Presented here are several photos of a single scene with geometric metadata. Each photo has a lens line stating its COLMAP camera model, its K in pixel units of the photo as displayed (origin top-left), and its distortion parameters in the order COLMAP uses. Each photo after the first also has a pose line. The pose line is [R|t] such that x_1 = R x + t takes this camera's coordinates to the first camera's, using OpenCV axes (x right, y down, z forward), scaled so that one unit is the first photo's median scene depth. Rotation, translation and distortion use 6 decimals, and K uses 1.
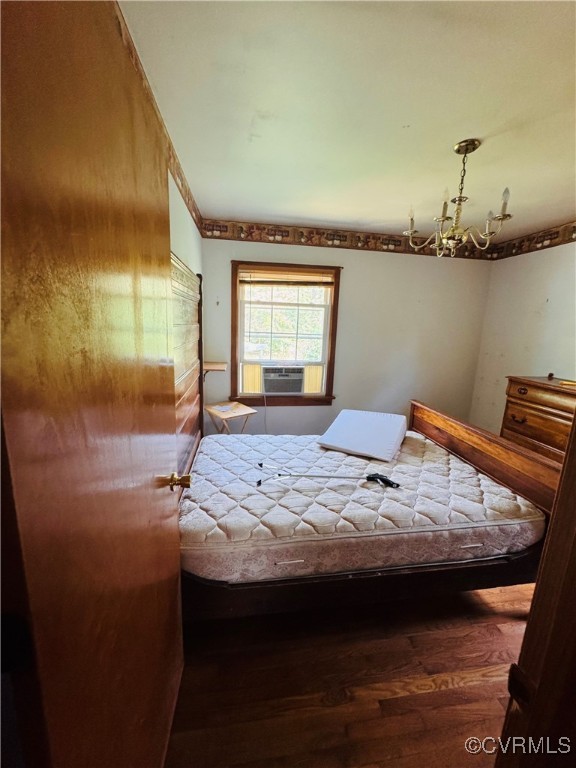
lens RADIAL K [[306.5, 0, 288.0], [0, 306.5, 384.0], [0, 0, 1]] dist [-0.003670, 0.000085]
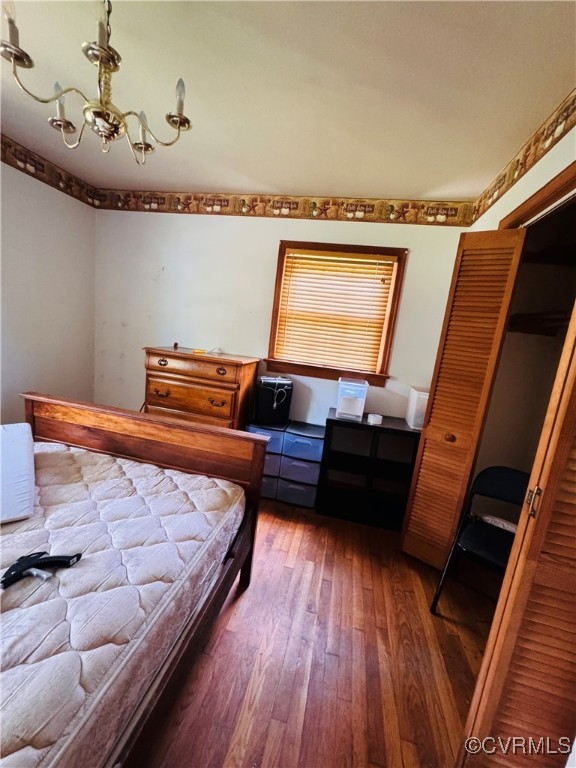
lens RADIAL K [[306.5, 0, 288.0], [0, 306.5, 384.0], [0, 0, 1]] dist [-0.003670, 0.000085]
pose [[0.352001, -0.157035, 0.922733, 0.028117], [0.076250, 0.987360, 0.138946, -0.016001], [-0.932889, 0.021449, 0.359525, 0.355689]]
